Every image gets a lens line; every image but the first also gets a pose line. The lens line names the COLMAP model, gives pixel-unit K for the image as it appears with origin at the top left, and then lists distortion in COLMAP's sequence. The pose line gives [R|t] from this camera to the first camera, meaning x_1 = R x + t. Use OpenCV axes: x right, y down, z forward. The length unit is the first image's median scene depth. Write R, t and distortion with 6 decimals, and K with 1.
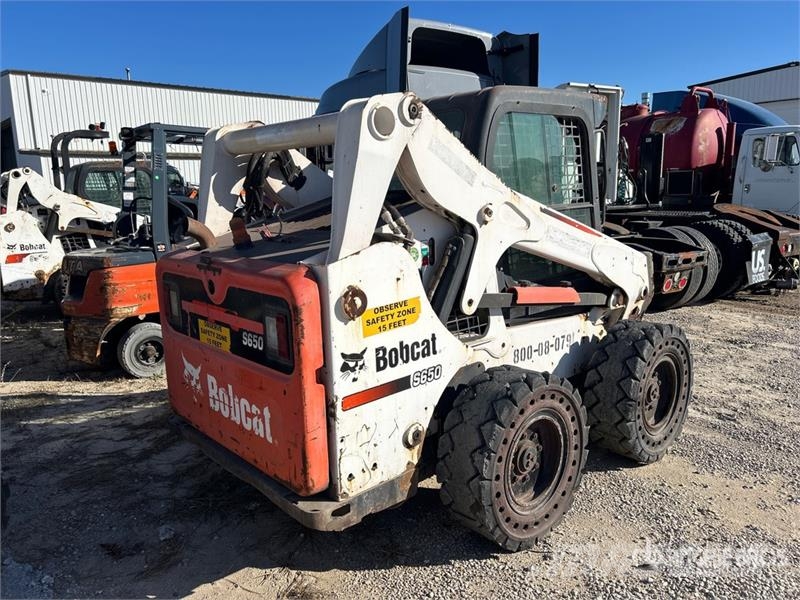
lens RADIAL K [[612.0, 0, 400.0], [0, 612.0, 300.0], [0, 0, 1]] dist [0.046214, -0.048602]
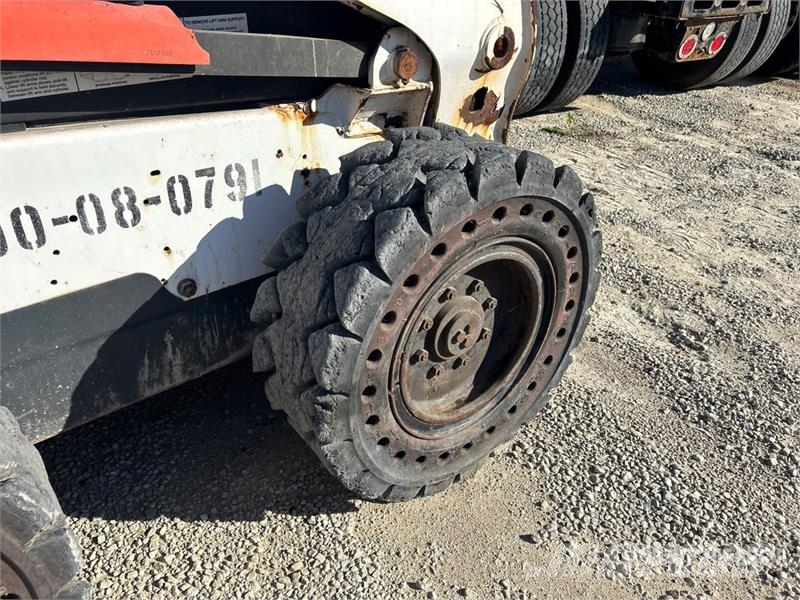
lens RADIAL K [[612.0, 0, 400.0], [0, 612.0, 300.0], [0, 0, 1]] dist [0.046214, -0.048602]
pose [[0.995083, 0.090462, -0.040333, 0.522357], [-0.066927, 0.914299, 0.399473, -0.025047], [0.073014, -0.394810, 0.915857, 0.889806]]
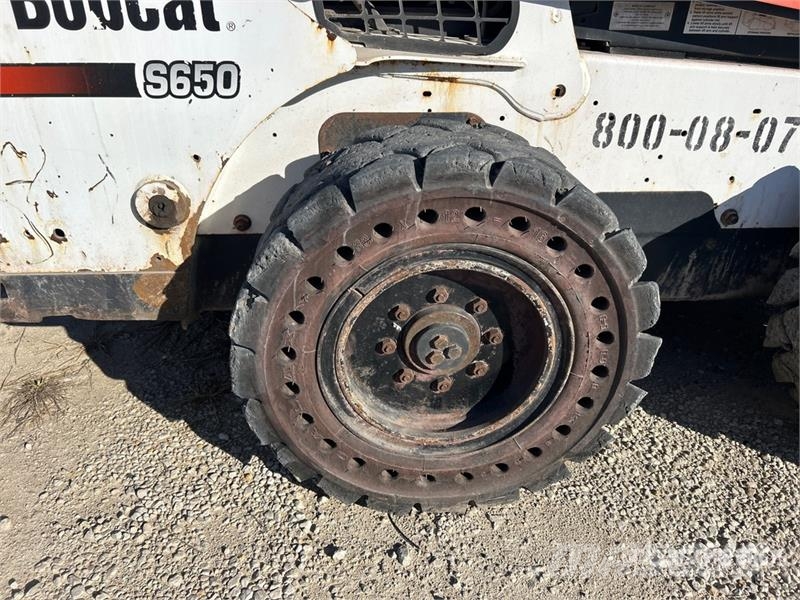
lens RADIAL K [[607.6, 0, 404.1], [0, 607.6, 292.6], [0, 0, 1]] dist [0.047162, -0.048026]
pose [[0.786256, 0.345464, -0.512305, 0.411568], [-0.162814, 0.915635, 0.367565, 0.075136], [0.596065, -0.205590, 0.776169, 0.696273]]
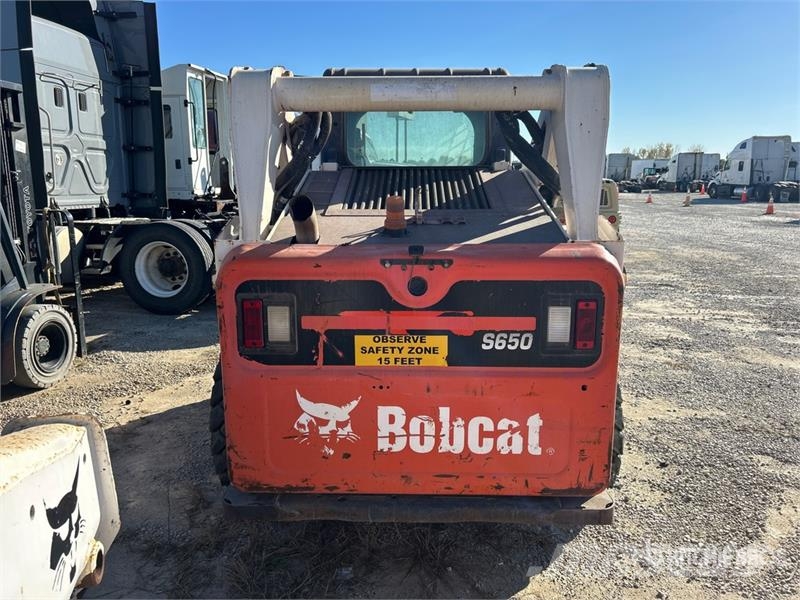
lens RADIAL K [[607.6, 0, 404.1], [0, 607.6, 292.6], [0, 0, 1]] dist [0.047162, -0.048026]
pose [[0.686055, -0.118180, 0.717887, -0.830427], [0.116071, 0.991860, 0.052358, -0.052232], [-0.718231, 0.047405, 0.694188, 0.479597]]
